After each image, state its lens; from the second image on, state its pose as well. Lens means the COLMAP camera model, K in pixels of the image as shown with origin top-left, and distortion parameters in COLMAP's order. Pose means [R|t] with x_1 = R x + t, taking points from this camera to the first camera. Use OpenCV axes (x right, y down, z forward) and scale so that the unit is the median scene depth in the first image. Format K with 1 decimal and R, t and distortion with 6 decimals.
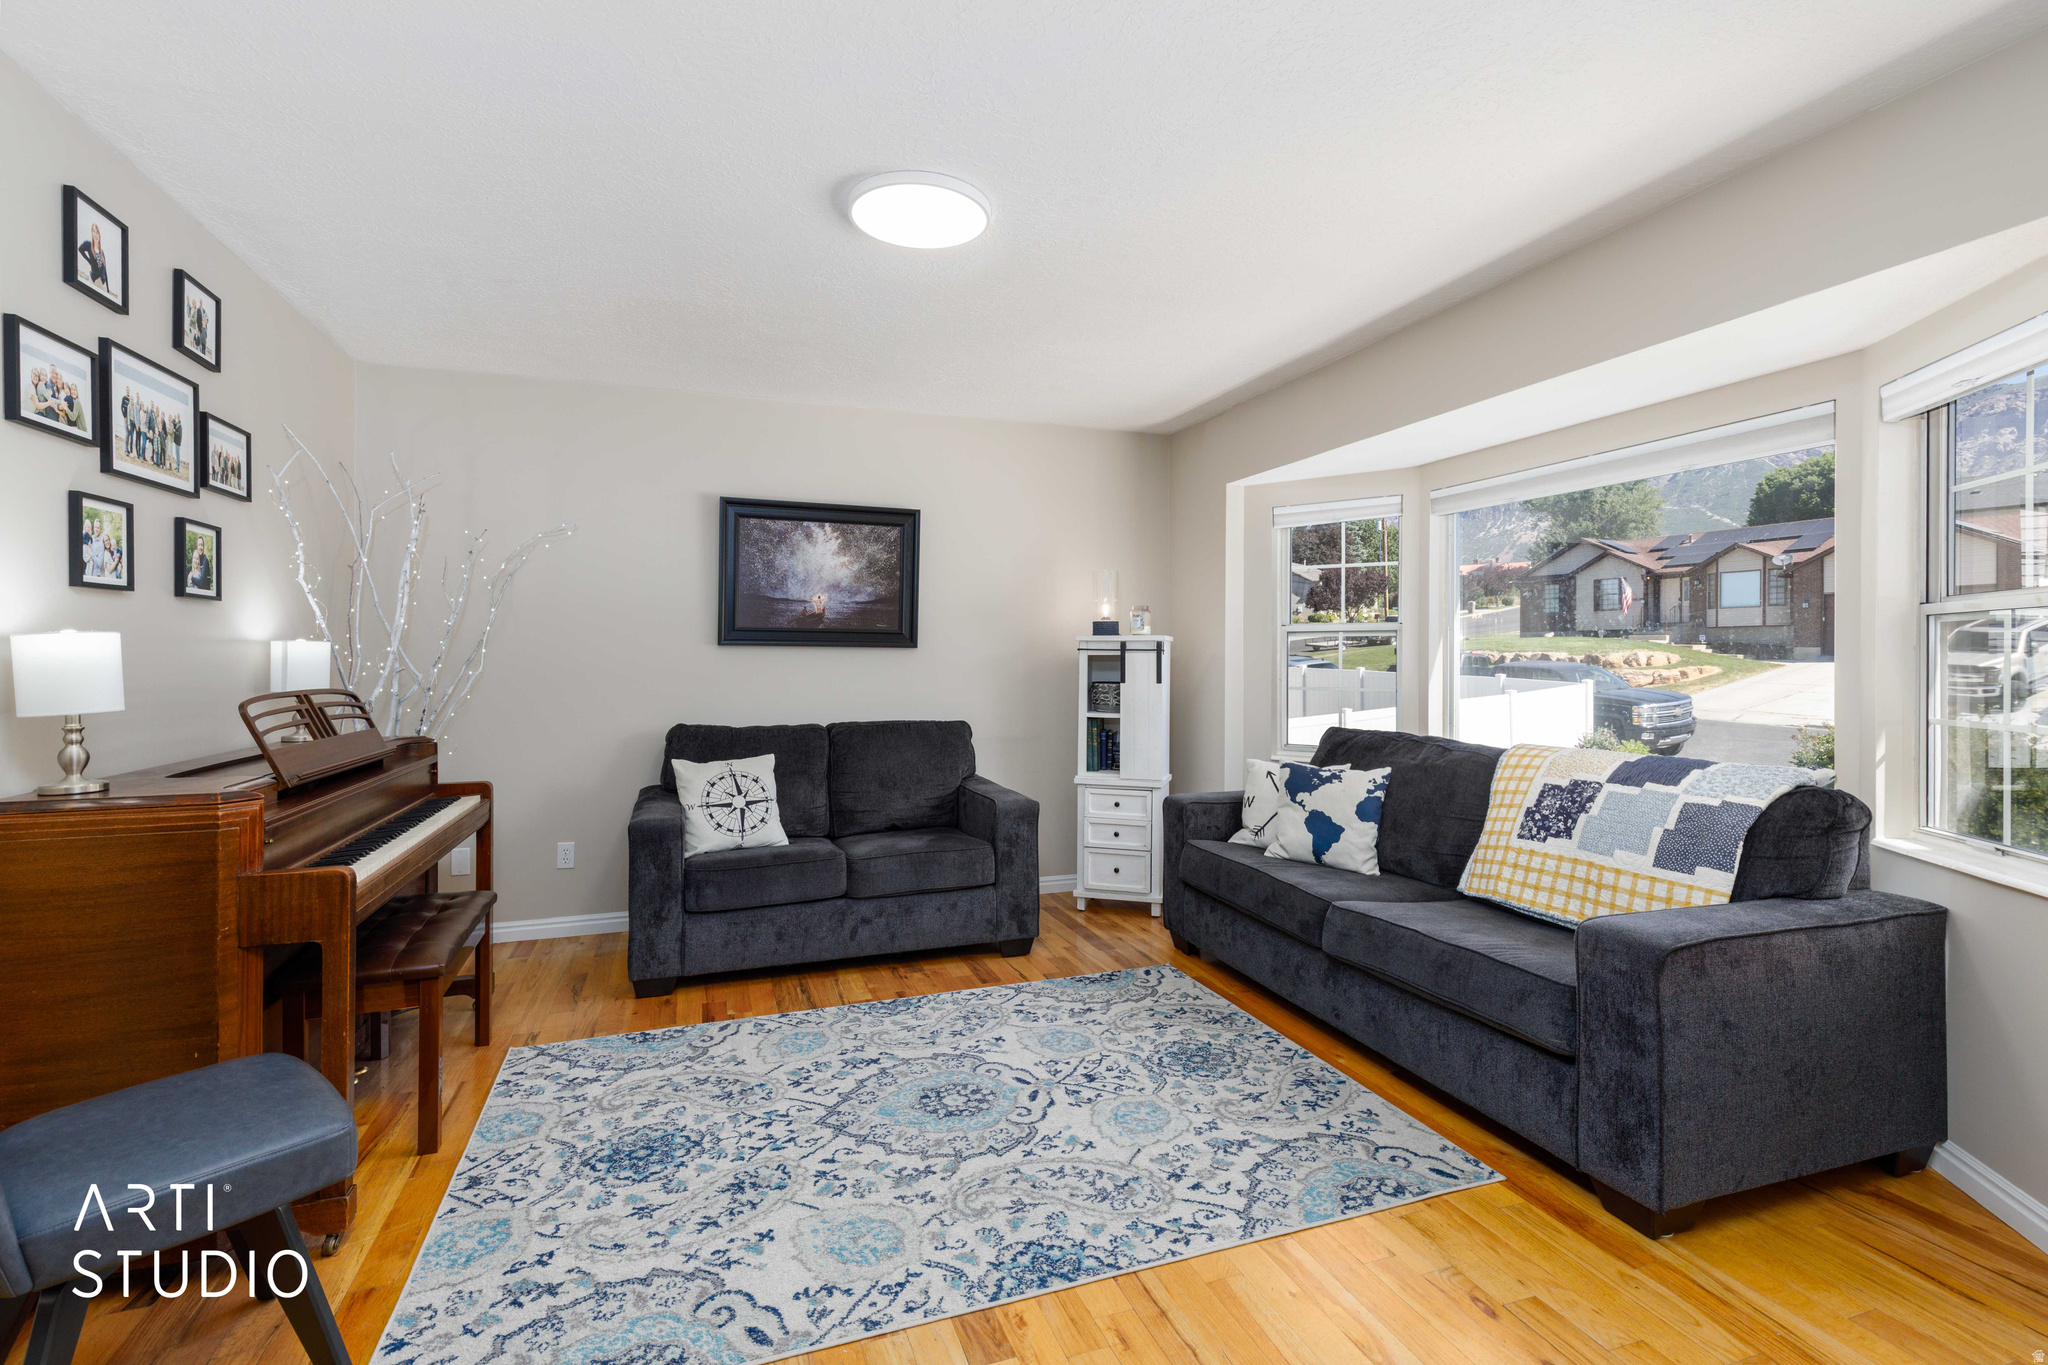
lens RADIAL K [[924.8, 0, 1019.1], [0, 924.8, 656.0], [0, 0, 1]] dist [0.010594, -0.002439]
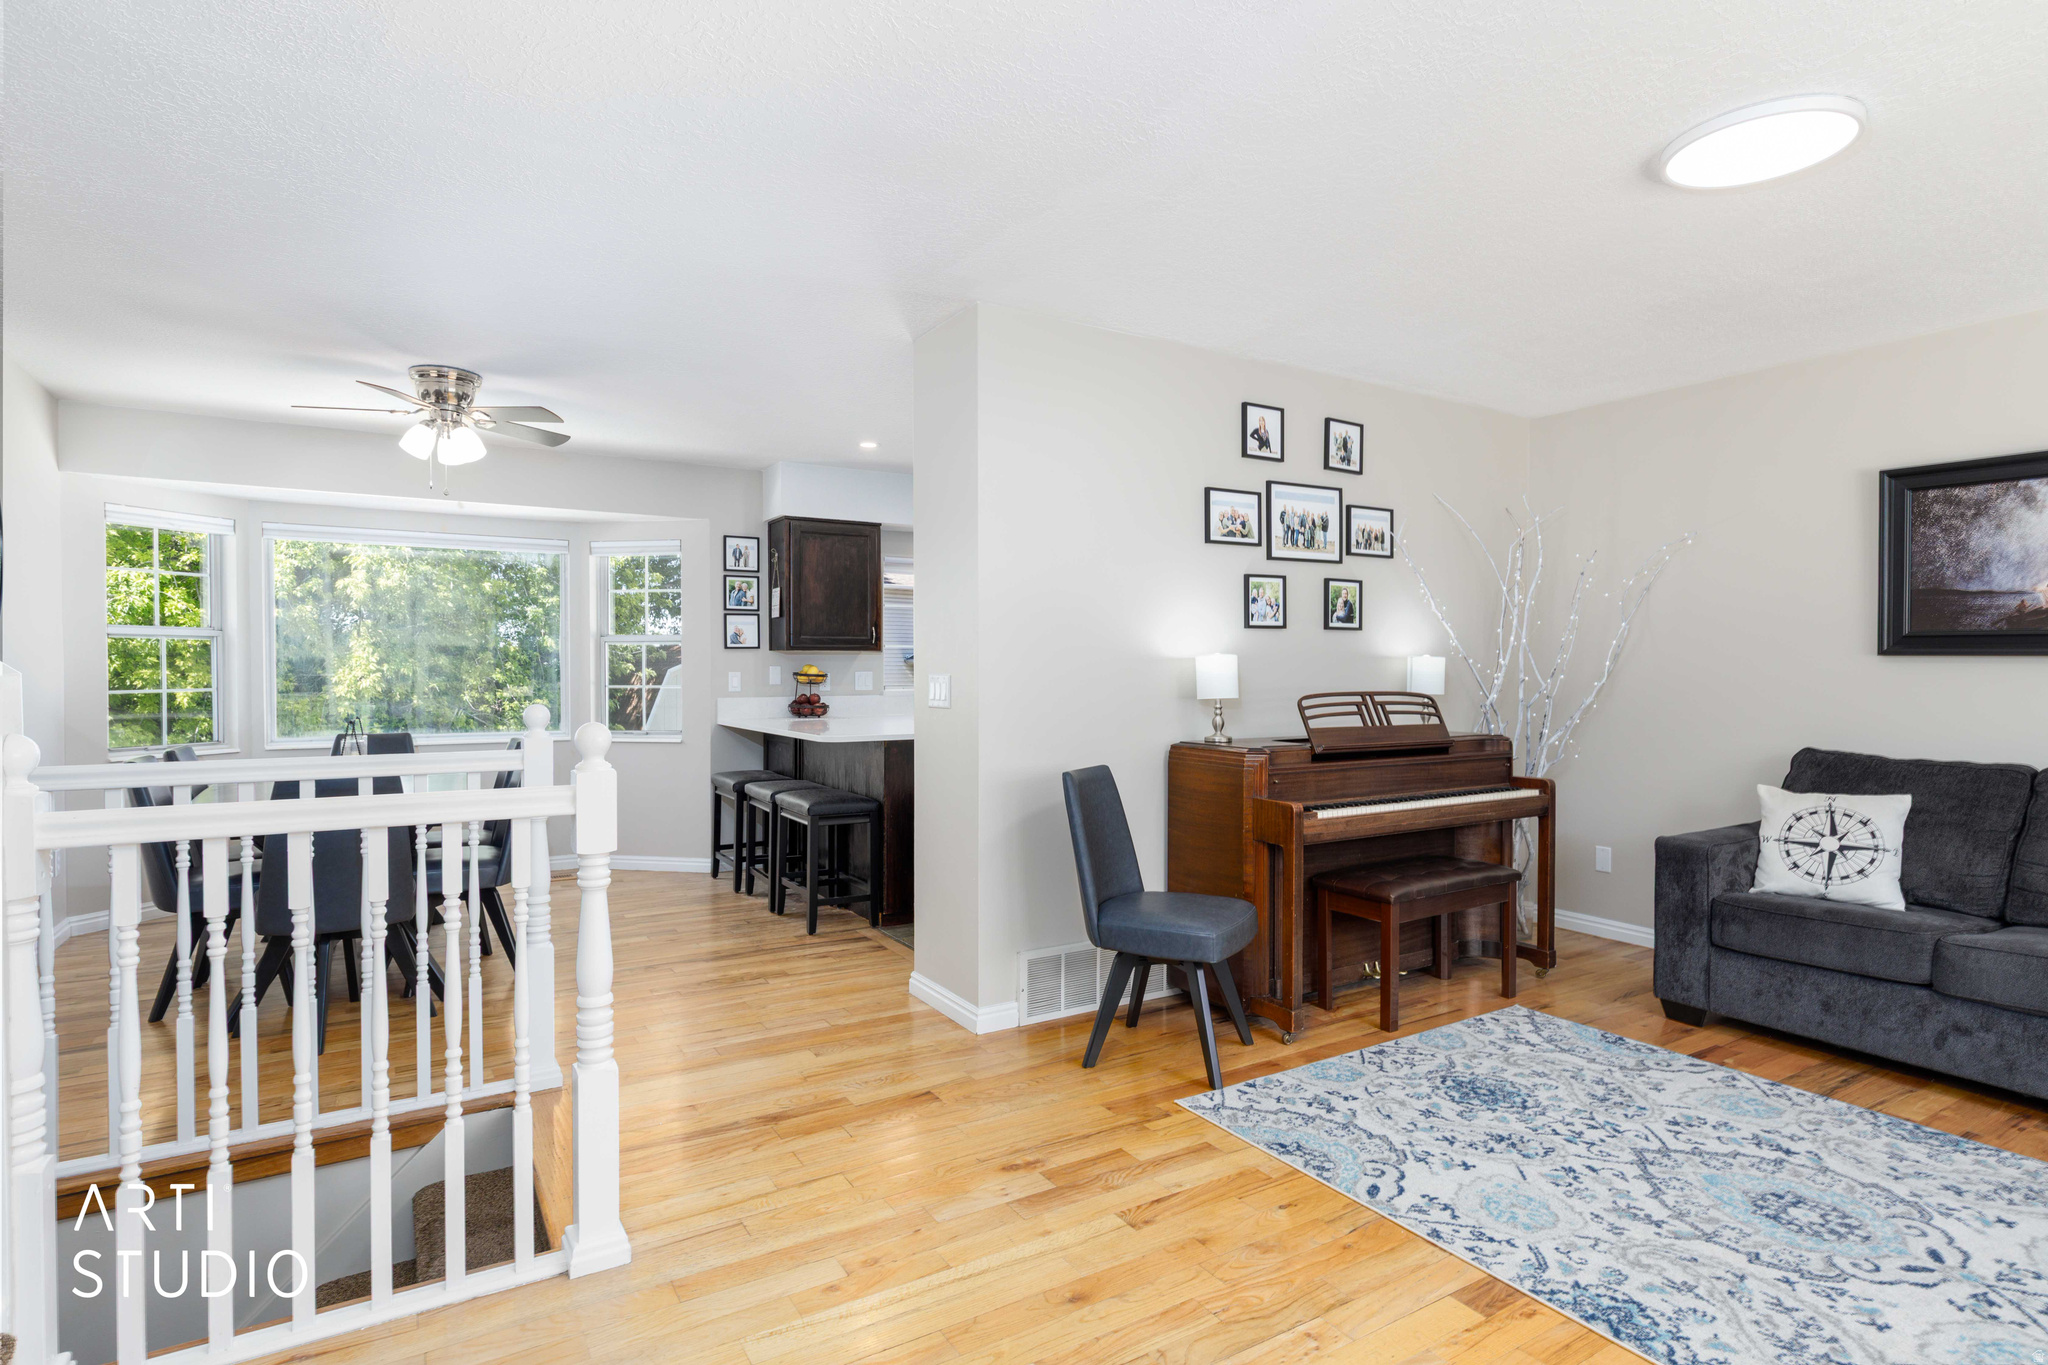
lens RADIAL K [[1027.4, 0, 1031.1], [0, 1027.4, 683.3], [0, 0, 1]] dist [-0.002713, 0.002061]
pose [[0.221713, 0.014232, -0.975008, 0.644201], [-0.002471, 0.999898, 0.014033, 0.002900], [0.975109, -0.000702, 0.221726, 0.139957]]
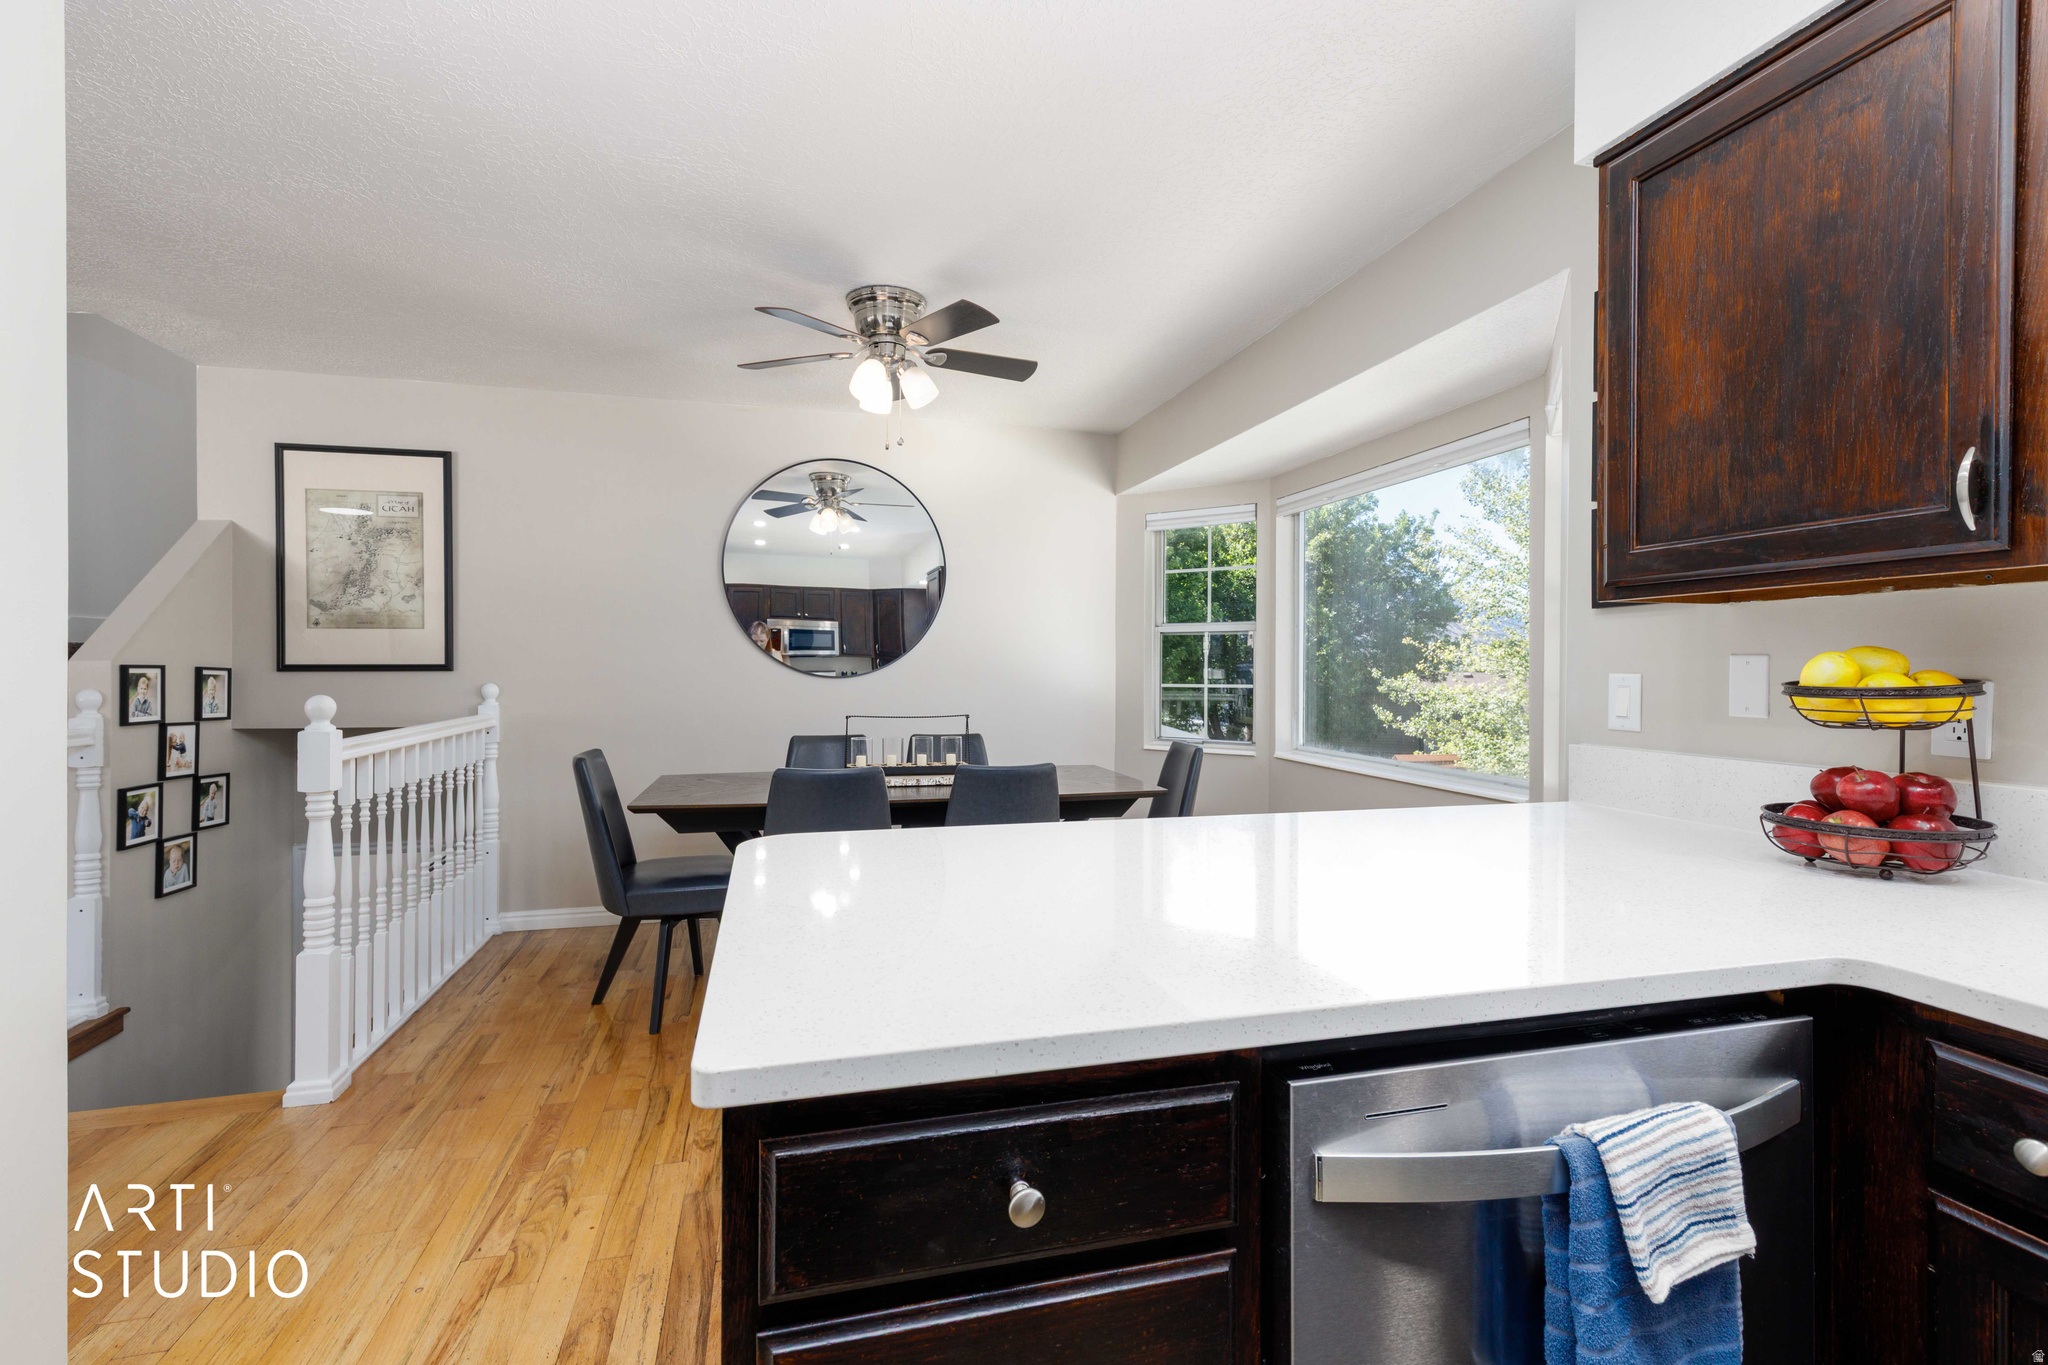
lens RADIAL K [[924.8, 0, 1018.8], [0, 924.8, 672.2], [0, 0, 1]] dist [0.010594, -0.002439]
pose [[-0.998432, -0.007253, 0.055510, -0.517033], [-0.006795, 0.999941, 0.008445, 0.005820], [-0.055568, 0.008054, -0.998422, 0.500534]]
